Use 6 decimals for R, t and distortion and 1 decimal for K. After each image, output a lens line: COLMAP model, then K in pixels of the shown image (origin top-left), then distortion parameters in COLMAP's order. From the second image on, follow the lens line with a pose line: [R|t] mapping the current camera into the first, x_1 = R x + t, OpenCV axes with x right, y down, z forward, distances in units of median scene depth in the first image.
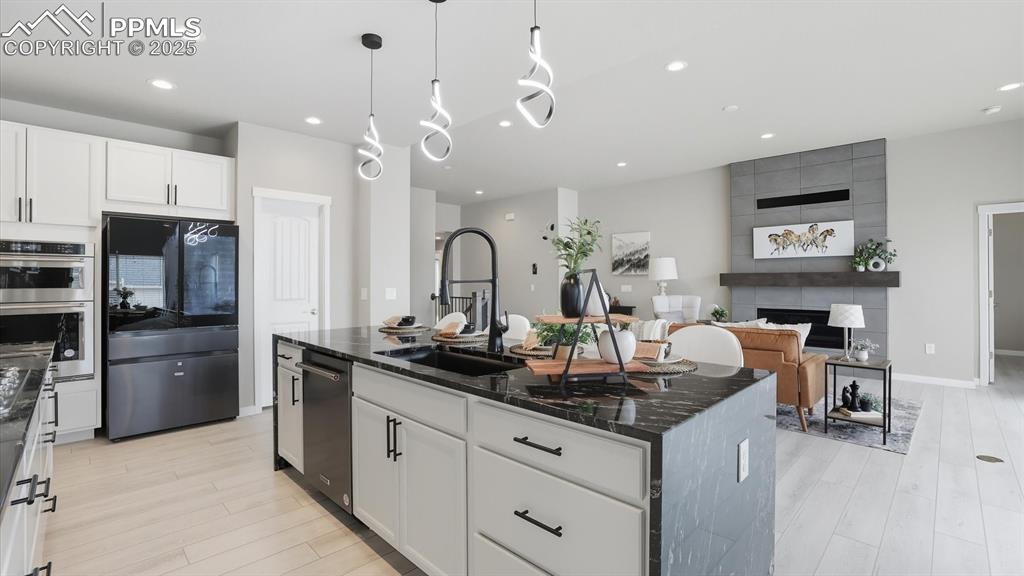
lens RADIAL K [[446.6, 0, 509.9], [0, 446.6, 278.5], [0, 0, 1]] dist [-0.023507, 0.001319]
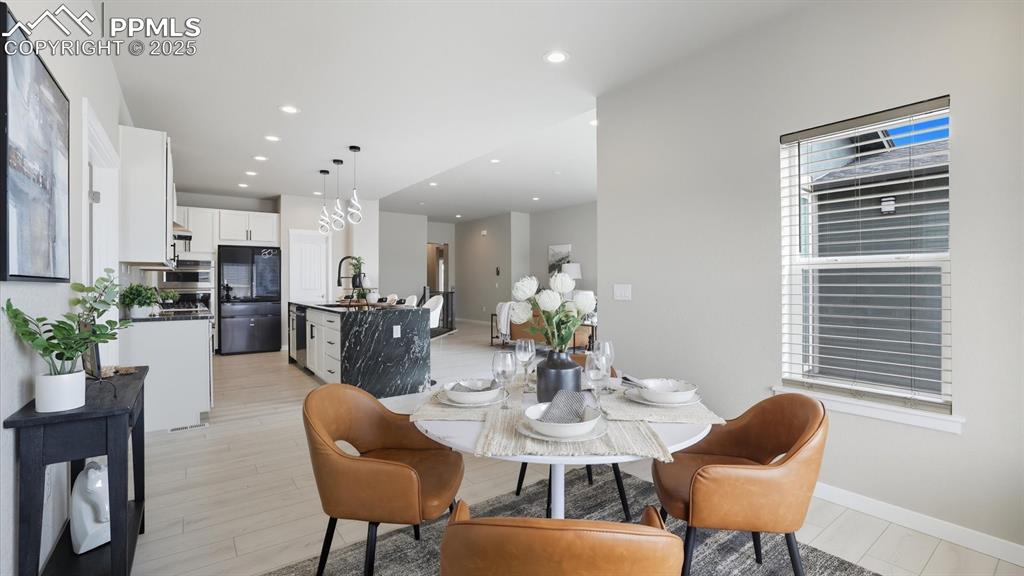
lens RADIAL K [[446.6, 0, 509.4], [0, 446.6, 283.2], [0, 0, 1]] dist [-0.023507, 0.001319]
pose [[0.988449, 0.000723, -0.151553, 0.916460], [0.000249, 0.999980, 0.006393, 0.018103], [0.151555, -0.006357, 0.988428, -1.053325]]
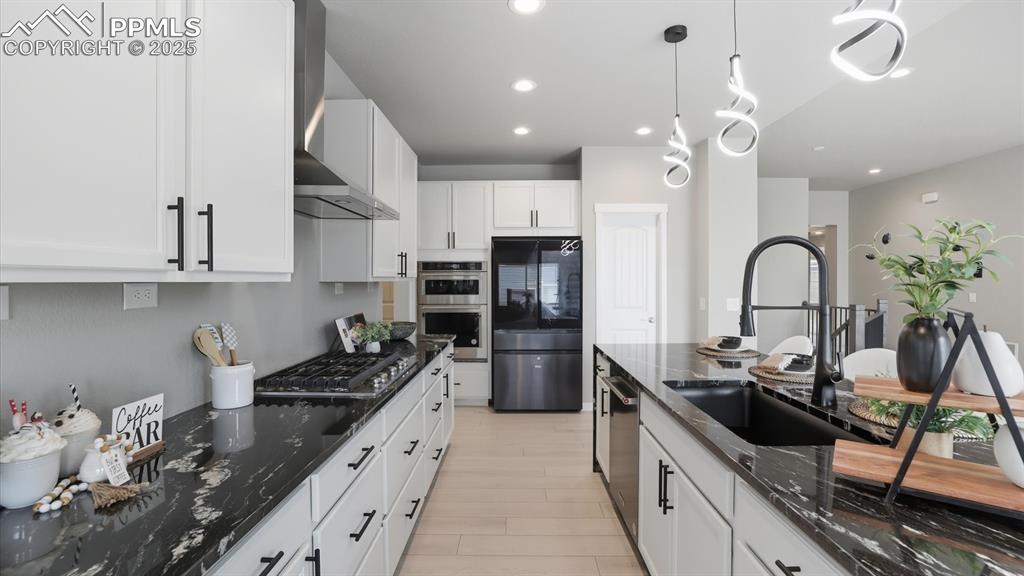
lens RADIAL K [[446.6, 0, 515.1], [0, 446.6, 284.3], [0, 0, 1]] dist [-0.023507, 0.001319]
pose [[0.705527, 0.009160, -0.708624, 0.093758], [0.001379, 0.999897, 0.014298, -0.034858], [0.708682, -0.011065, 0.705441, 0.112250]]
